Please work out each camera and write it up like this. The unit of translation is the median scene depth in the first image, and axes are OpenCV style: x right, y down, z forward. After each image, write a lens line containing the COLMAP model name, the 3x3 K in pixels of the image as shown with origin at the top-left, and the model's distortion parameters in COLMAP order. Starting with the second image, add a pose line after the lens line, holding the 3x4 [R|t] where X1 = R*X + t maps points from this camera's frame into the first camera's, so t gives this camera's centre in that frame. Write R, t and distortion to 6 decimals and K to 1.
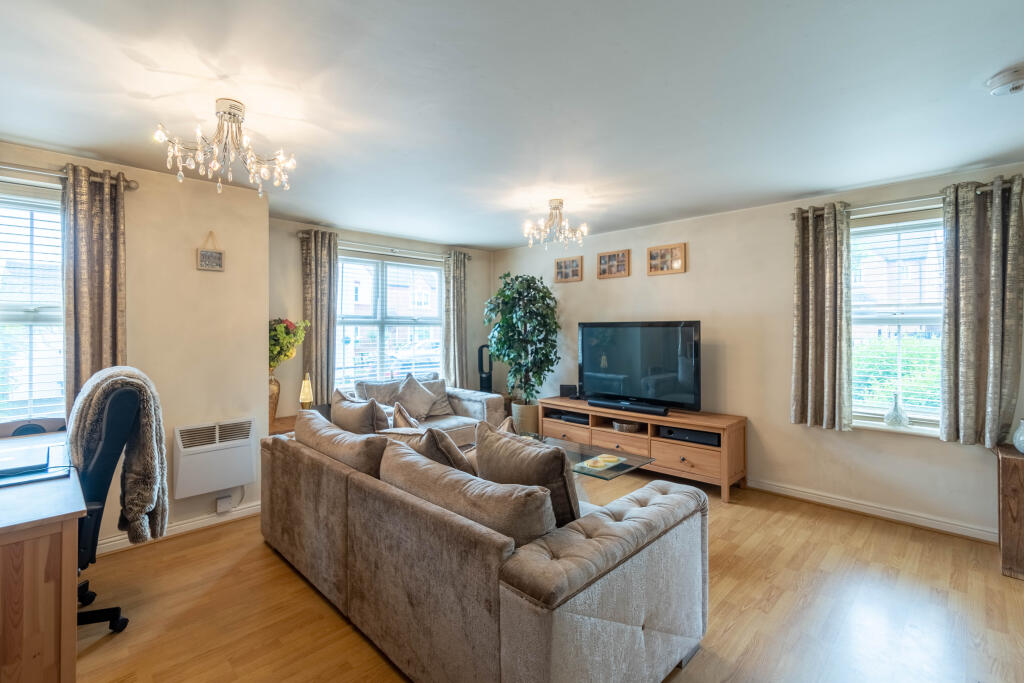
lens RADIAL K [[462.5, 0, 514.1], [0, 462.5, 317.5], [0, 0, 1]] dist [-0.001809, -0.000139]
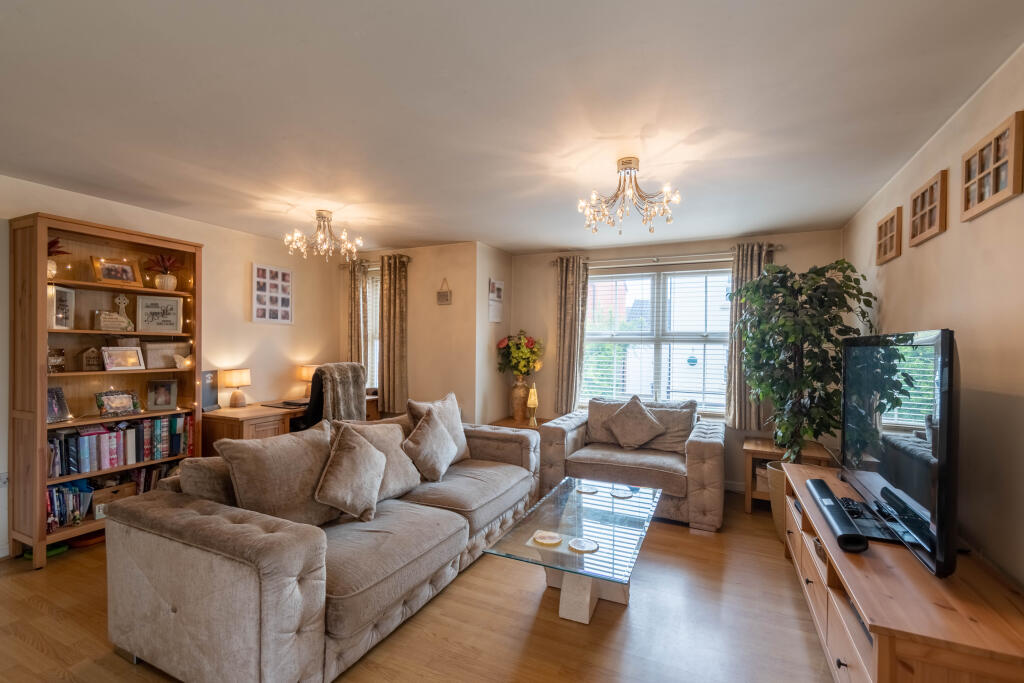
lens RADIAL K [[456.5, 0, 512.0], [0, 456.5, 341.5], [0, 0, 1]] dist [-0.000743, -0.000006]
pose [[0.326440, -0.000517, -0.945218, 0.699677], [0.009579, 0.999950, 0.002761, 0.014336], [0.945170, -0.009956, 0.326428, 0.629568]]
